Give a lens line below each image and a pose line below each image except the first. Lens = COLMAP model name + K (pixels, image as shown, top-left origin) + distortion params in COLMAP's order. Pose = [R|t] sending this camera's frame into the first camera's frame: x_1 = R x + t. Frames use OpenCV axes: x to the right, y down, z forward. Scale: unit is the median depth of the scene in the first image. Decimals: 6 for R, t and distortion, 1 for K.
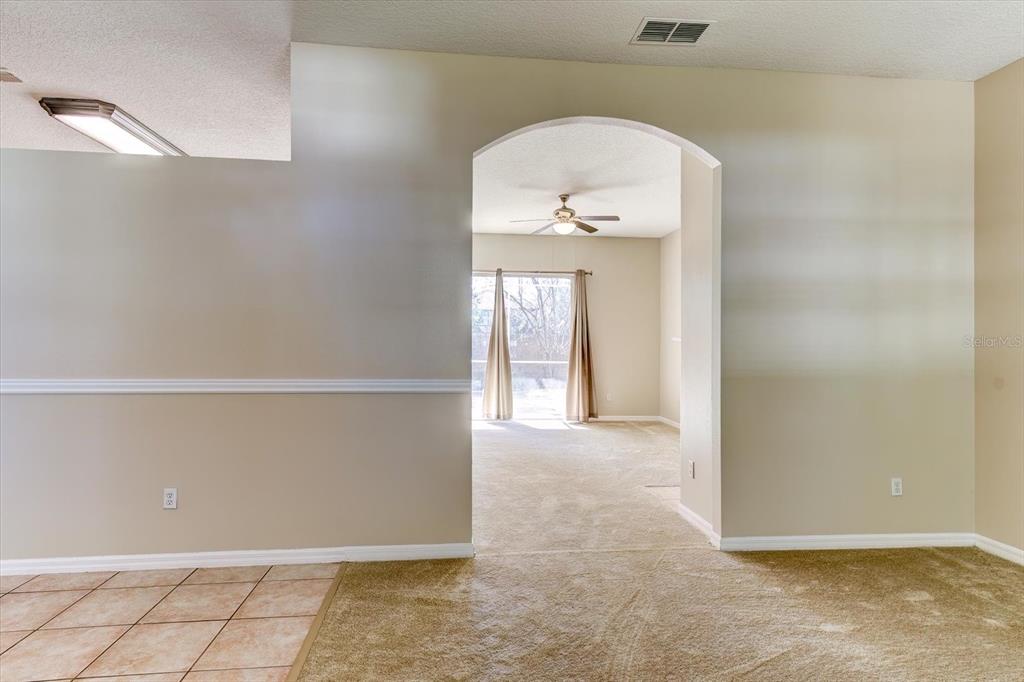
lens RADIAL K [[546.6, 0, 505.7], [0, 546.6, 345.0], [0, 0, 1]] dist [0.003109, -0.000217]
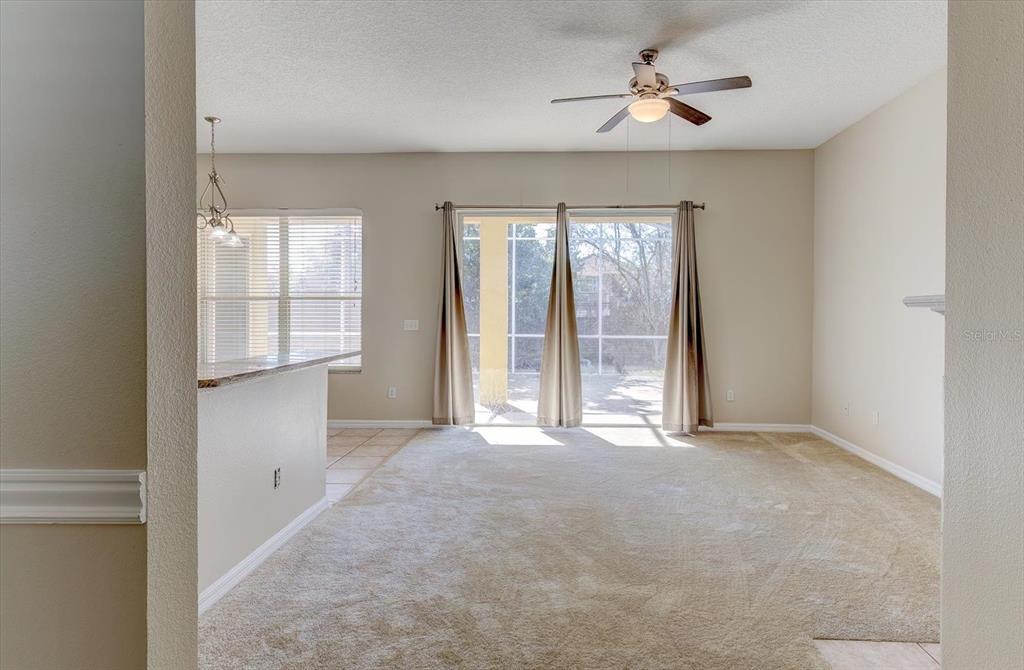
lens RADIAL K [[649.5, 0, 512.0], [0, 649.5, 335.0], [0, 0, 1]] dist [0.023823, 0.000217]
pose [[0.990260, -0.001816, -0.139218, 0.039083], [0.005956, 0.999552, 0.029321, -0.001445], [0.139102, -0.029865, 0.989828, 0.196987]]
